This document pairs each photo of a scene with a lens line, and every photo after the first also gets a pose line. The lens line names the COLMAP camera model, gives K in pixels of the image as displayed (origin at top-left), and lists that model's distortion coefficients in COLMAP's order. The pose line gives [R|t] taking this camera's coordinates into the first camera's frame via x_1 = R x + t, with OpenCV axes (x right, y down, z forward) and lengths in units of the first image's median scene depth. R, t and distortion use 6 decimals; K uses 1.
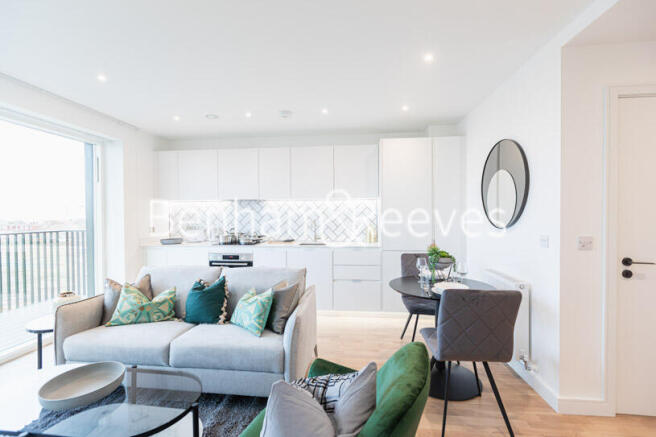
lens RADIAL K [[292.1, 0, 318.8], [0, 292.1, 219.2], [0, 0, 1]] dist [0.015660, 0.000012]
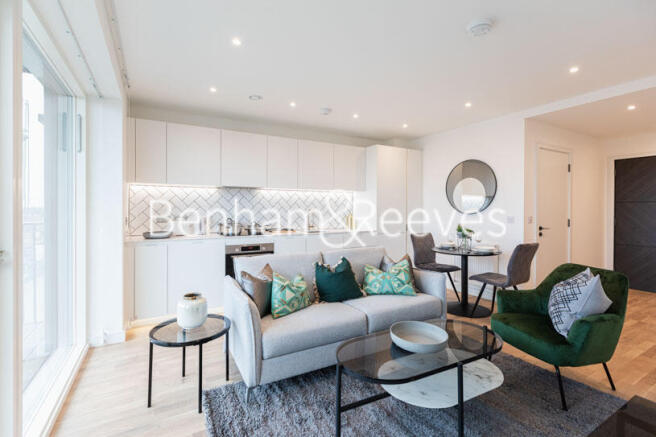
lens RADIAL K [[306.8, 0, 327.3], [0, 306.8, 209.2], [0, 0, 1]] dist [0.047221, 0.000034]
pose [[0.803764, 0.004935, 0.594927, -0.783894], [-0.000039, 0.999966, -0.008242, 0.015006], [-0.594948, 0.006601, 0.803737, 0.071822]]
